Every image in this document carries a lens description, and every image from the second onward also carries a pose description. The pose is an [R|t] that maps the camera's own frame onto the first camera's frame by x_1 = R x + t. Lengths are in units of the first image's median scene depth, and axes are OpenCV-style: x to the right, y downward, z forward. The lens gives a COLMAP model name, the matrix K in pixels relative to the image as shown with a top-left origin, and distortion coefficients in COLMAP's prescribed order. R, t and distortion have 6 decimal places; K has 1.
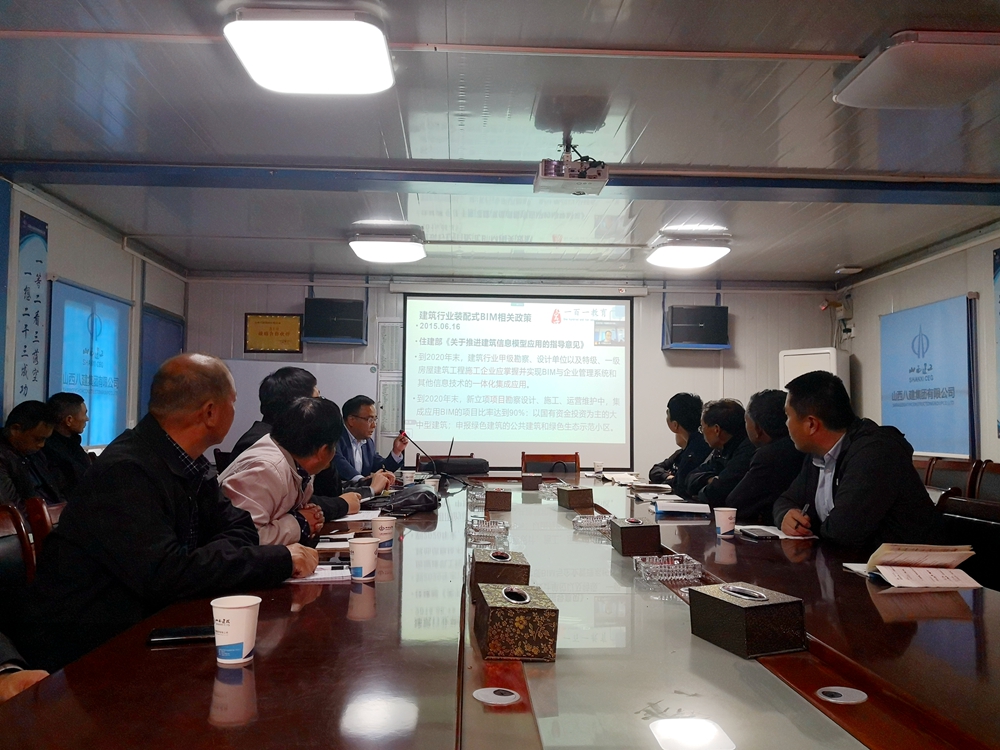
lens RADIAL K [[804.9, 0, 495.7], [0, 804.9, 397.2], [0, 0, 1]] dist [0.011761, -0.048769]
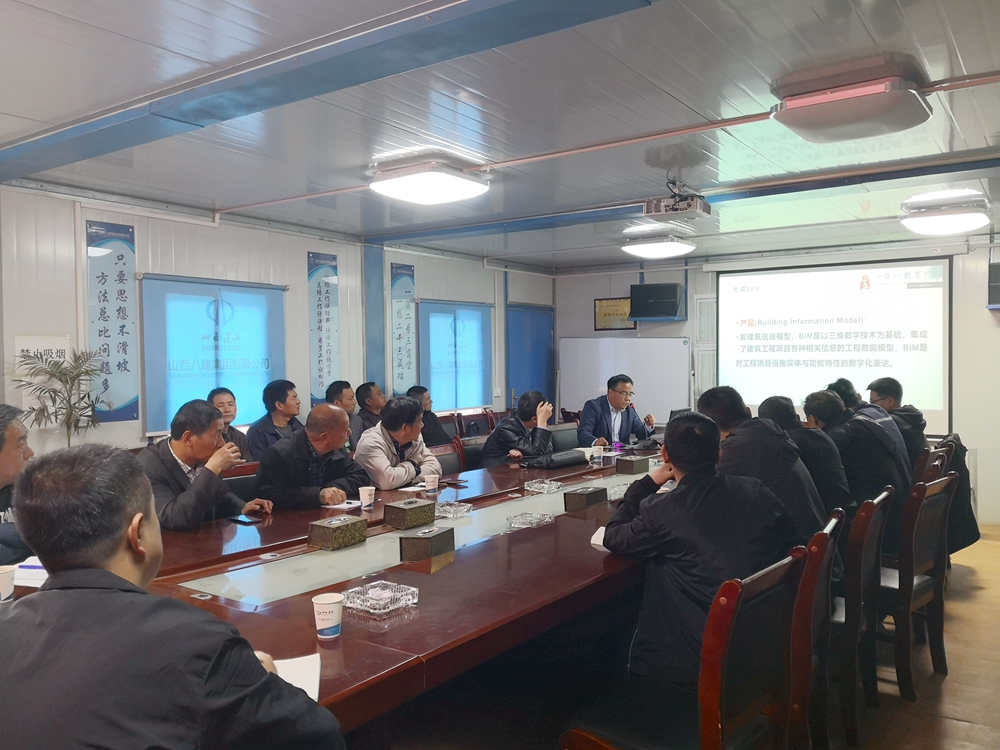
lens RADIAL K [[804.9, 0, 493.7], [0, 804.9, 372.6], [0, 0, 1]] dist [0.011761, -0.048769]
pose [[0.780948, -0.004749, -0.624579, 0.409332], [0.036138, 0.998639, 0.037593, -0.051181], [0.623550, -0.051929, 0.780057, -0.089841]]
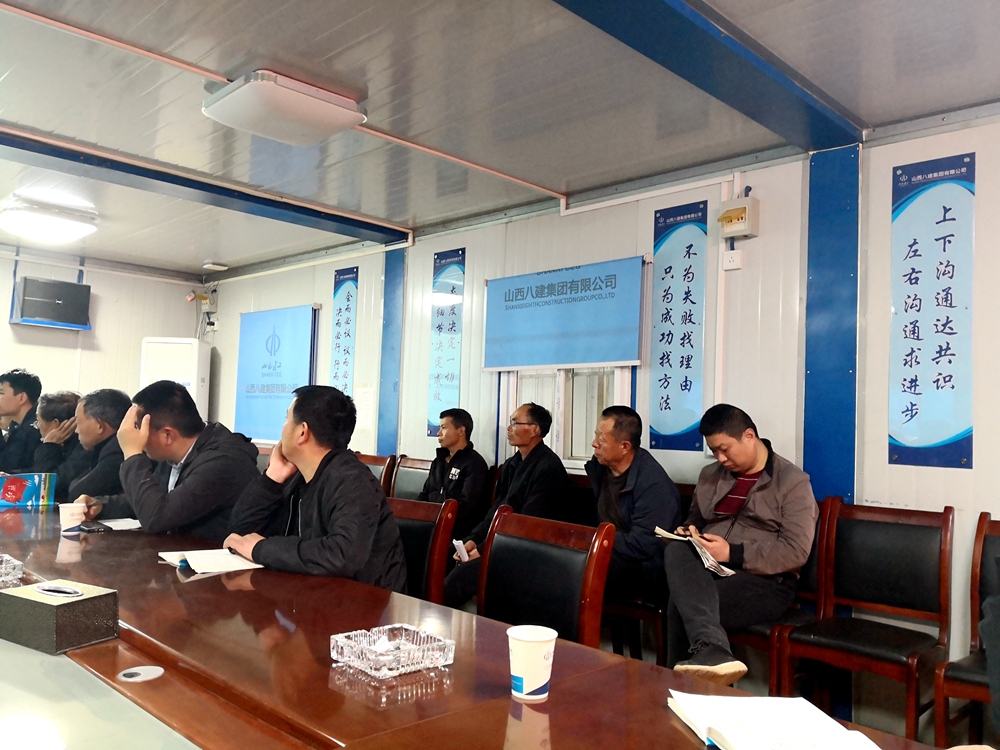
lens RADIAL K [[804.9, 0, 498.6], [0, 804.9, 379.5], [0, 0, 1]] dist [0.011761, -0.048769]
pose [[0.732539, 0.056481, 0.678377, 0.003282], [-0.056009, 0.998174, -0.022626, -0.008684], [-0.678417, -0.021421, 0.734365, -0.032176]]
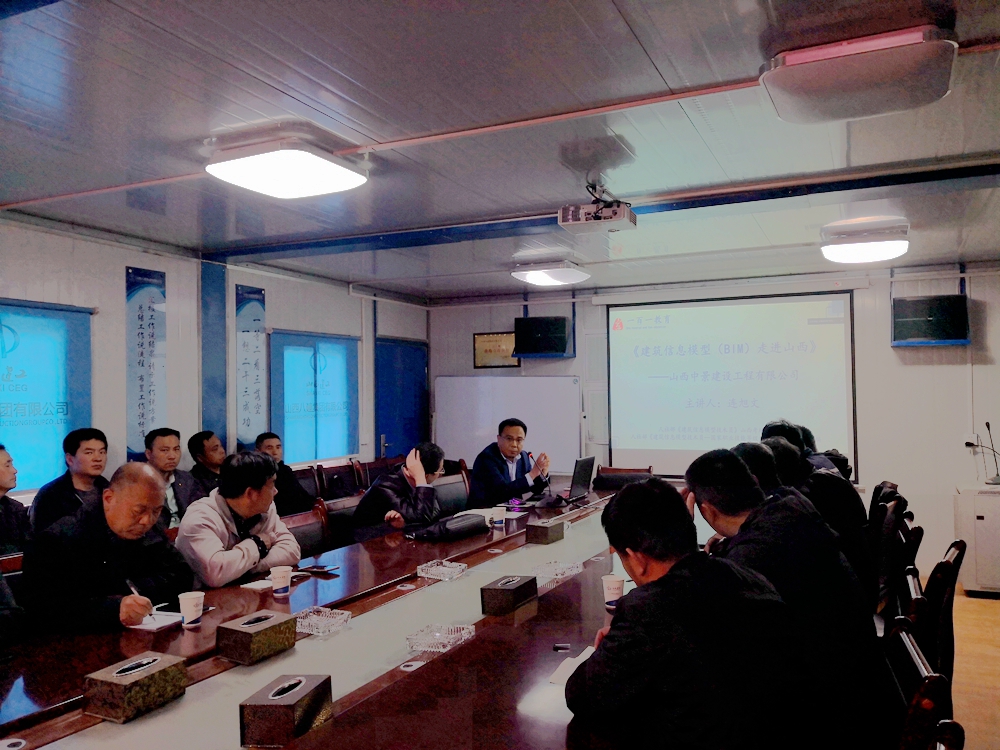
lens RADIAL K [[804.9, 0, 508.0], [0, 804.9, 372.4], [0, 0, 1]] dist [0.011761, -0.048769]
pose [[0.887737, -0.034311, -0.459071, 0.288619], [0.035412, 0.999353, -0.006214, -0.049326], [0.458988, -0.010741, 0.888378, 0.032056]]
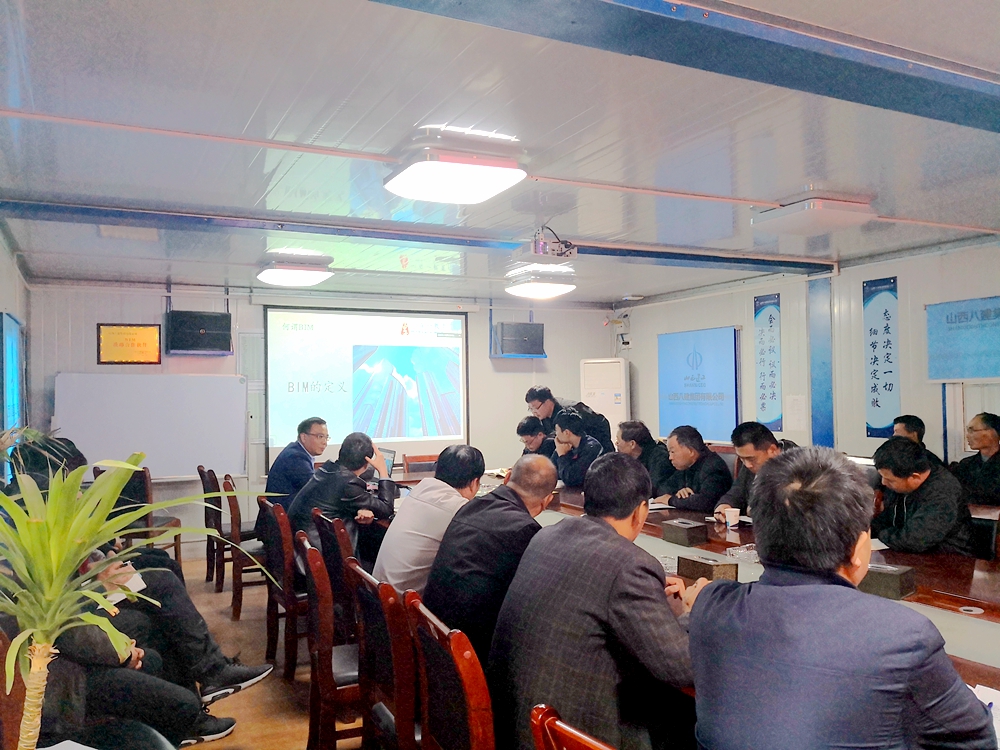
lens RADIAL K [[804.9, 0, 499.9], [0, 804.9, 377.6], [0, 0, 1]] dist [0.011761, -0.048769]
pose [[0.908539, -0.015653, 0.417508, -0.327065], [0.008445, 0.999782, 0.019107, -0.063851], [-0.417716, -0.013834, 0.908473, -0.086281]]
